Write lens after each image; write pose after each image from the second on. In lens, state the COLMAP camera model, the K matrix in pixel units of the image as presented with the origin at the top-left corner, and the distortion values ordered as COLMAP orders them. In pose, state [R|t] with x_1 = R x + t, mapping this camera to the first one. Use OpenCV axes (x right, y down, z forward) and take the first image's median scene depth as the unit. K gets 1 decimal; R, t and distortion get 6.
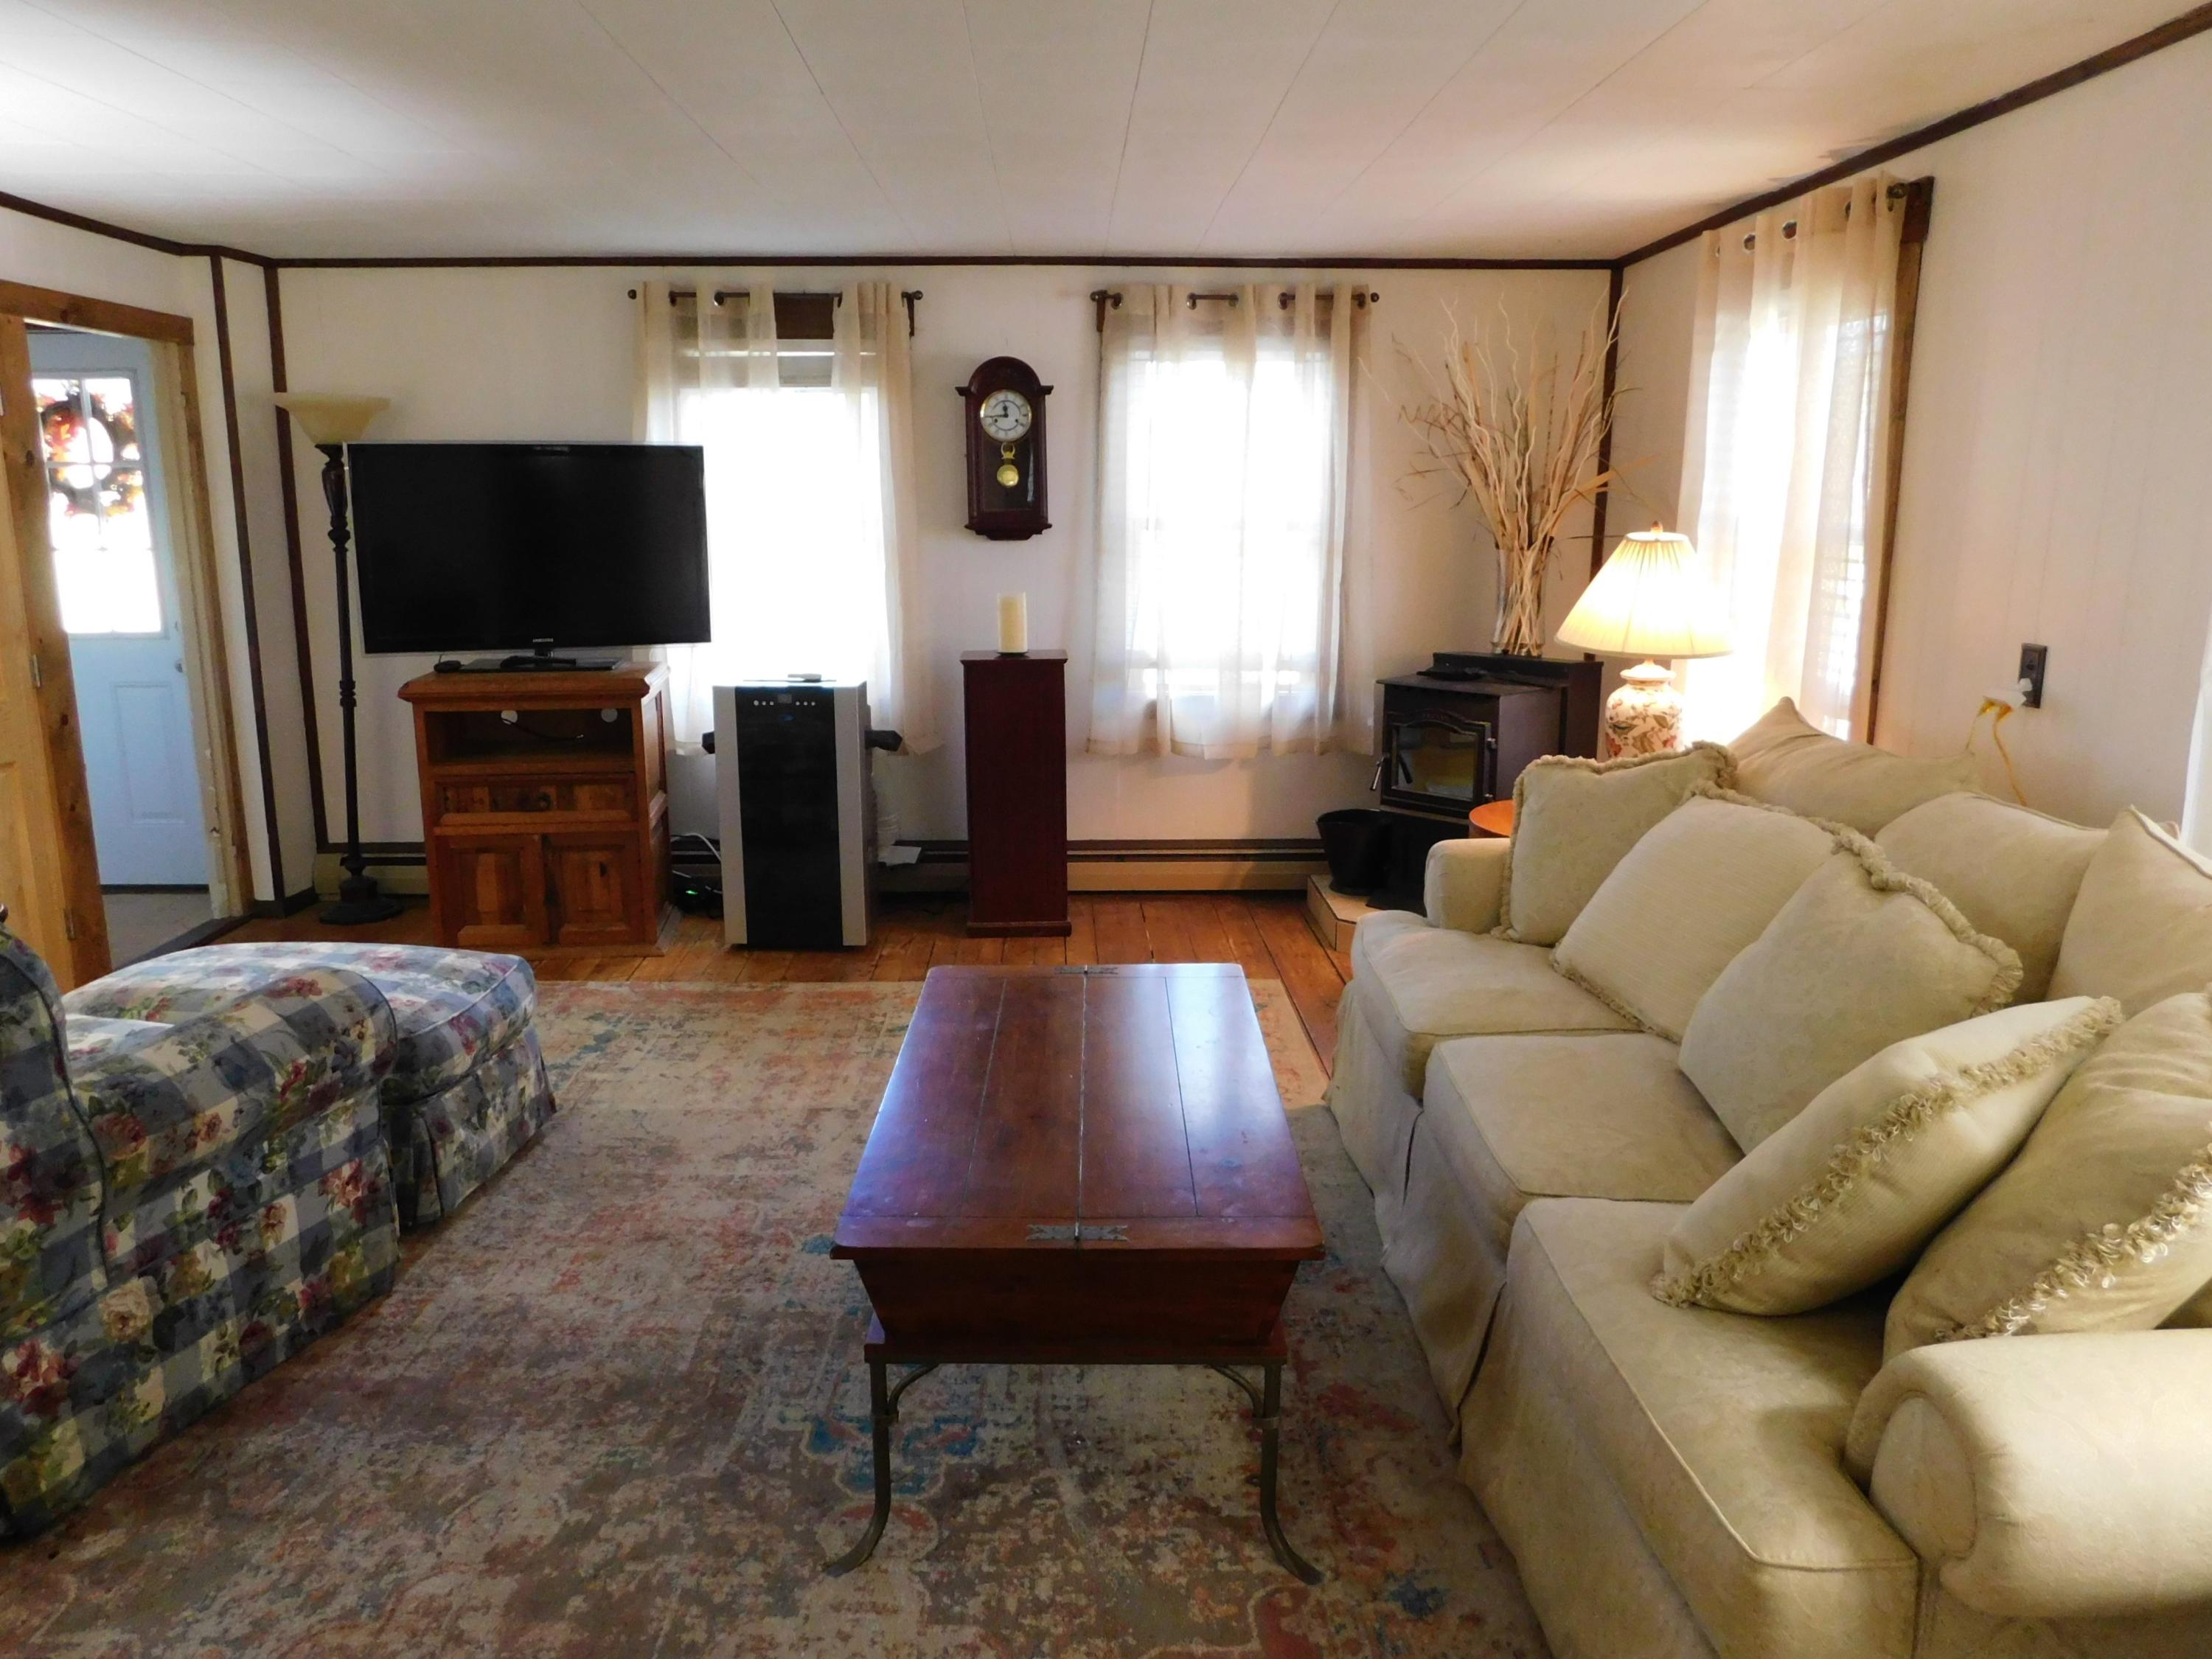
lens RADIAL K [[1545.7, 0, 1106.0], [0, 1545.7, 829.5], [0, 0, 1]] dist [-0.034474, 0.002365]
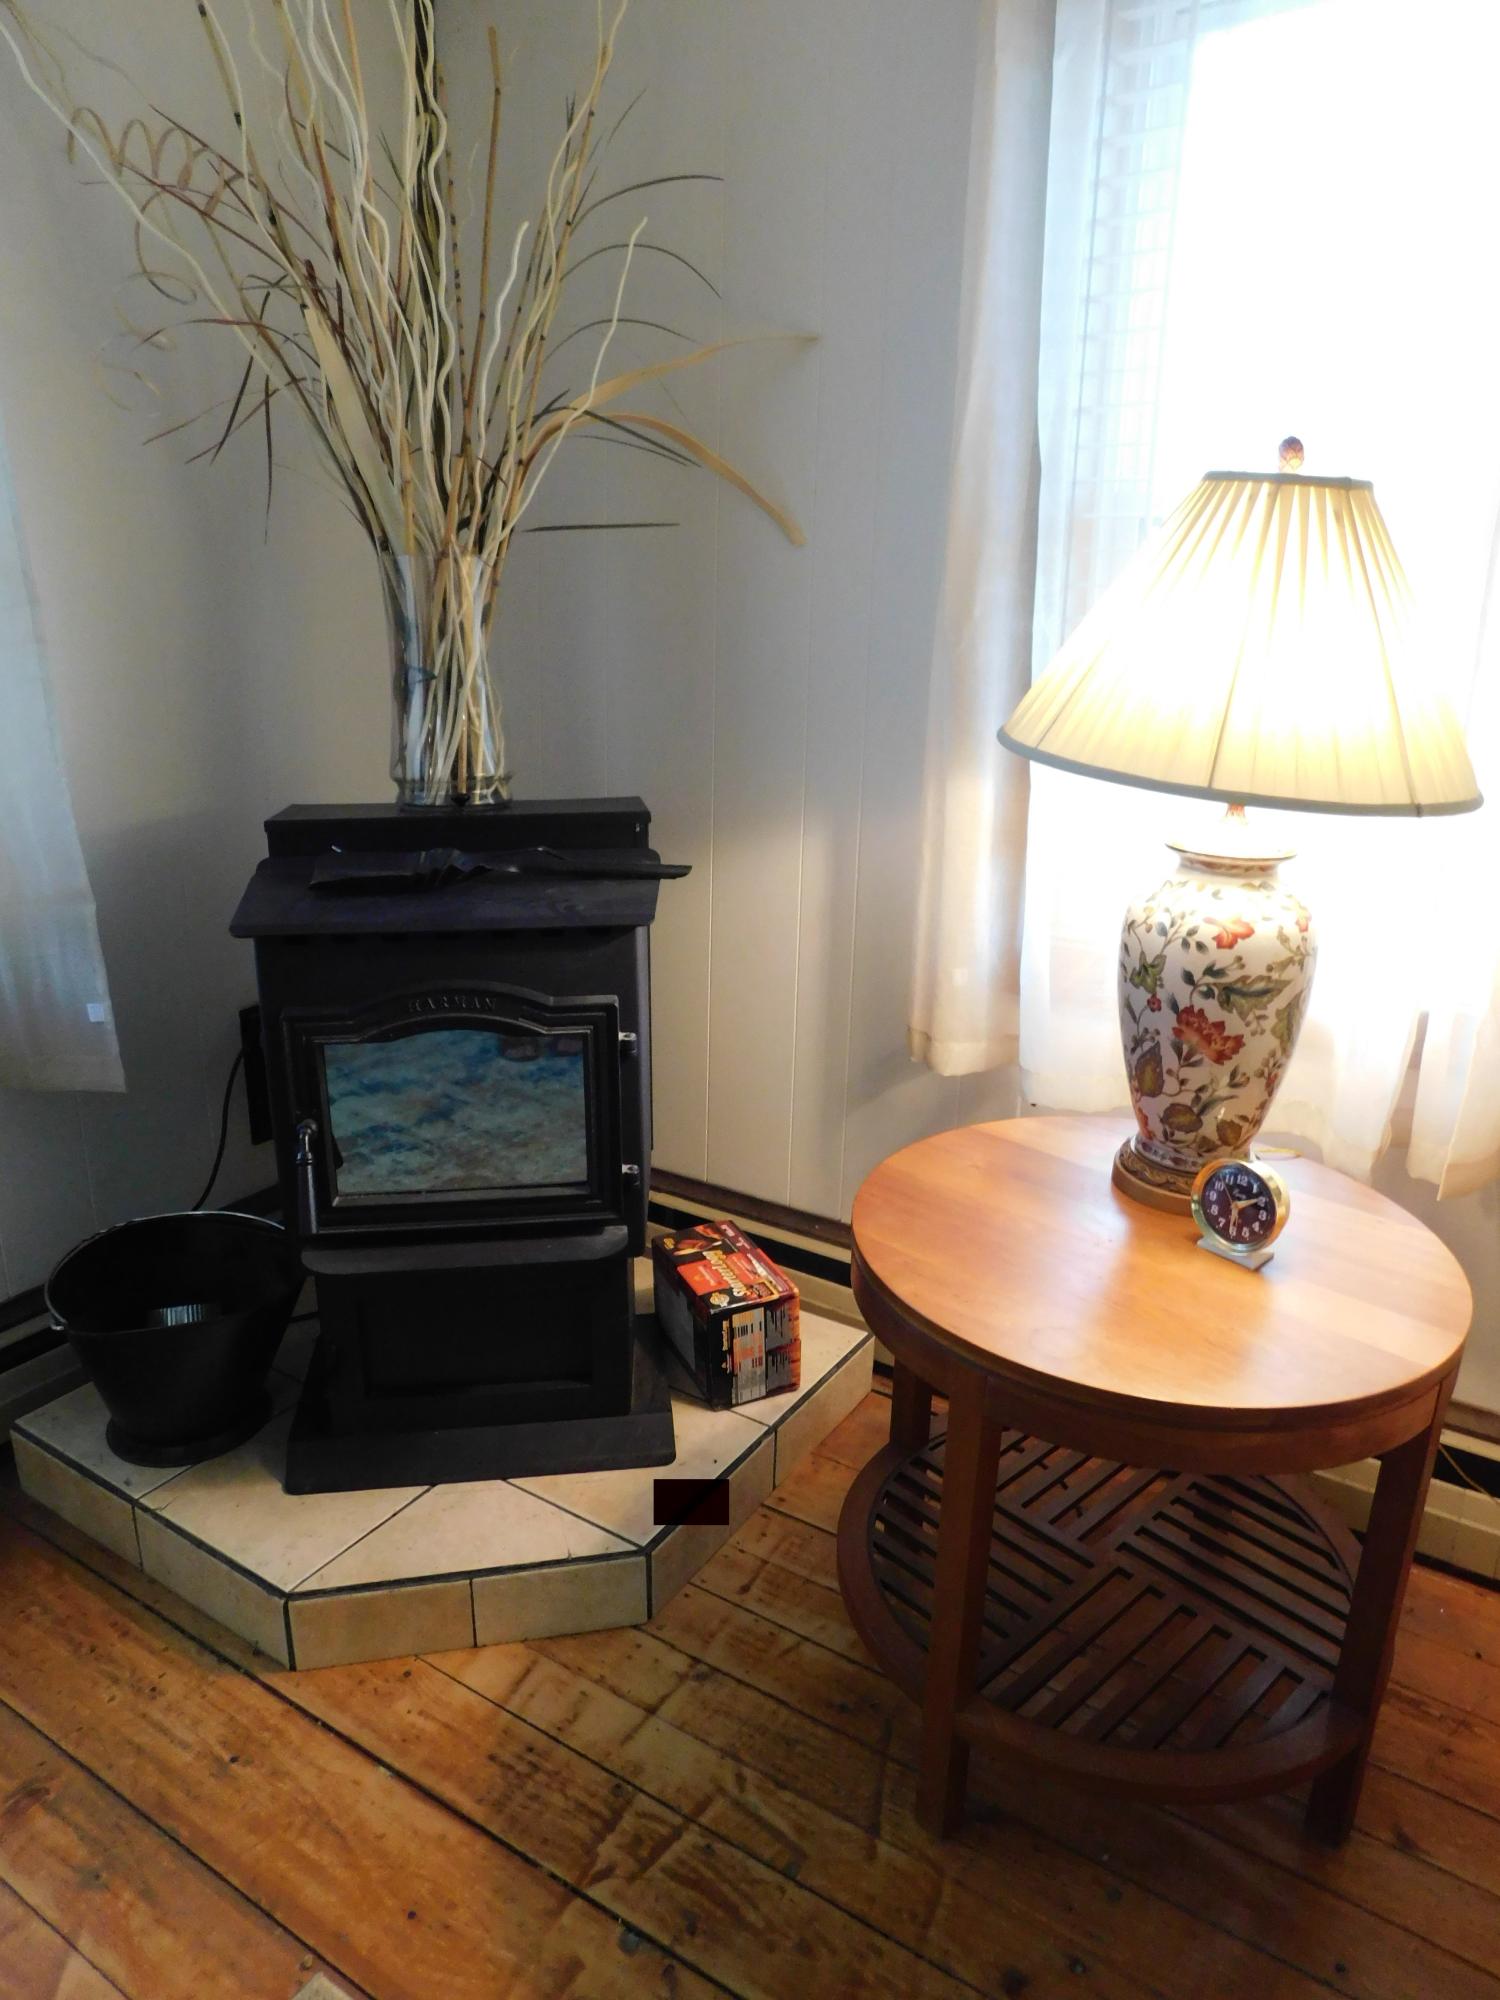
lens RADIAL K [[1331.5, 0, 750.0], [0, 1331.5, 1000.0], [0, 0, 1]] dist [-0.040350, 0.059006]
pose [[0.567954, -0.238774, 0.787665, 0.001417], [0.161111, 0.970734, 0.178099, -0.122234], [-0.807138, 0.025749, 0.589801, 0.770452]]
